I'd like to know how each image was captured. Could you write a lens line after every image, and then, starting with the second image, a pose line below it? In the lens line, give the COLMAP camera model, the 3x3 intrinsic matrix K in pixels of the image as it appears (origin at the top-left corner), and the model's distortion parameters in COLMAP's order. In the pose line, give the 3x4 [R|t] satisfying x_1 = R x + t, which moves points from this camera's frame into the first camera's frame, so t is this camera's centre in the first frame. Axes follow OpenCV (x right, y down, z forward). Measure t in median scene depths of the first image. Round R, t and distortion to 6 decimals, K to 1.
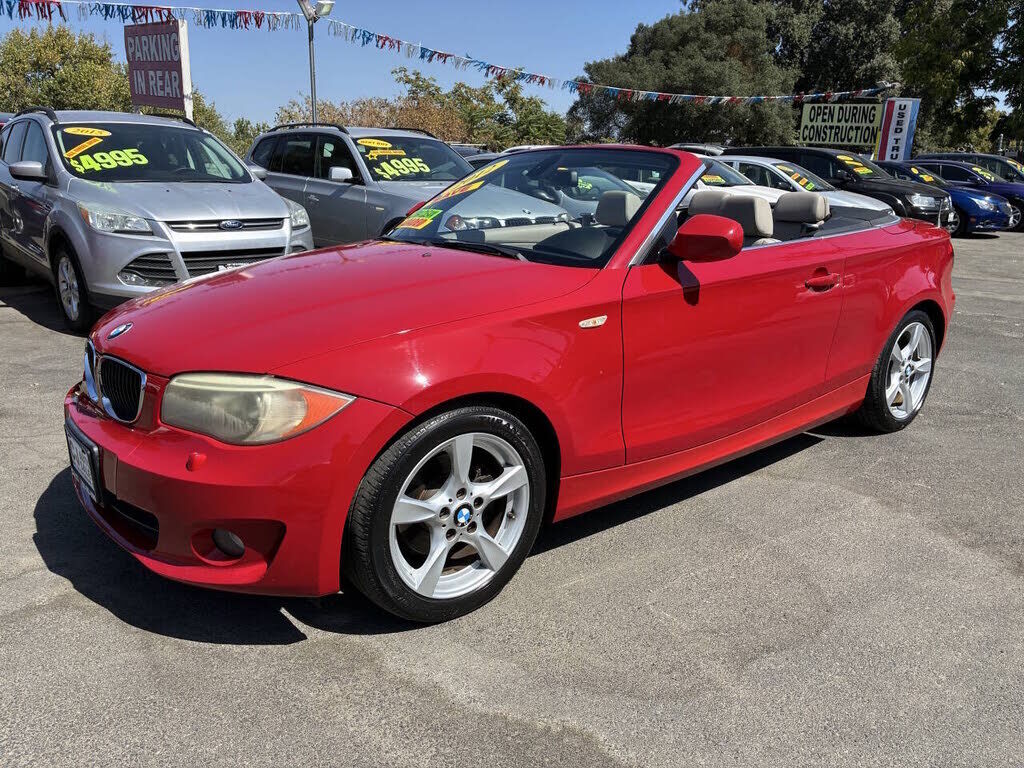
lens RADIAL K [[778.1, 0, 511.7], [0, 778.1, 386.6], [0, 0, 1]] dist [0.046563, -0.073163]
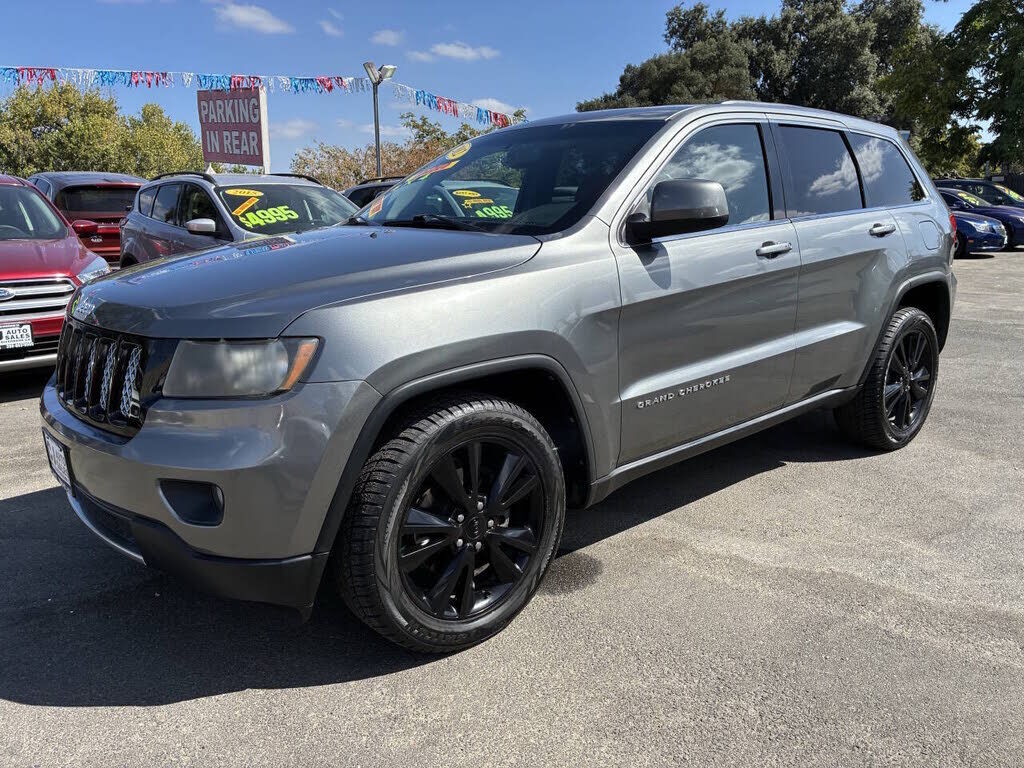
lens RADIAL K [[777.9, 0, 510.3], [0, 777.9, 385.6], [0, 0, 1]] dist [0.047089, -0.072742]
pose [[0.999398, -0.032831, 0.011230, -0.093086], [0.033293, 0.998487, -0.043765, 0.017322], [-0.009776, 0.044113, 0.998979, -0.097059]]
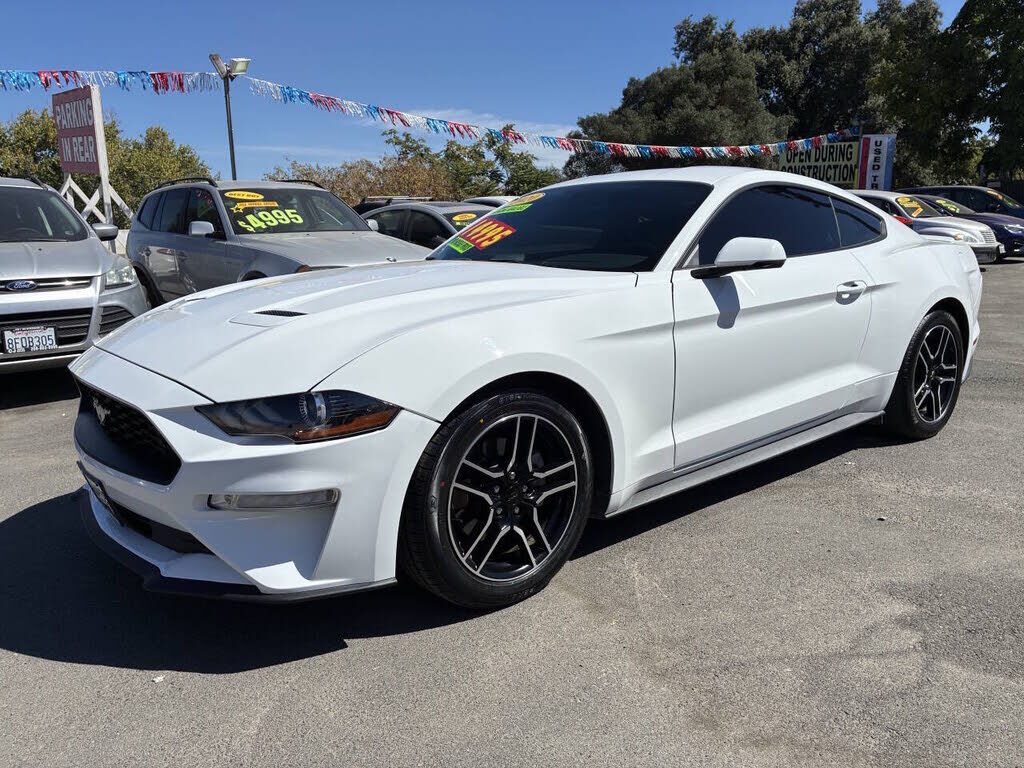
lens RADIAL K [[777.9, 0, 510.3], [0, 777.9, 385.6], [0, 0, 1]] dist [0.047089, -0.072742]
pose [[0.998920, -0.036068, -0.029275, 0.115557], [0.033961, 0.997002, -0.069527, -0.004832], [0.031695, 0.068458, 0.997150, 0.061405]]
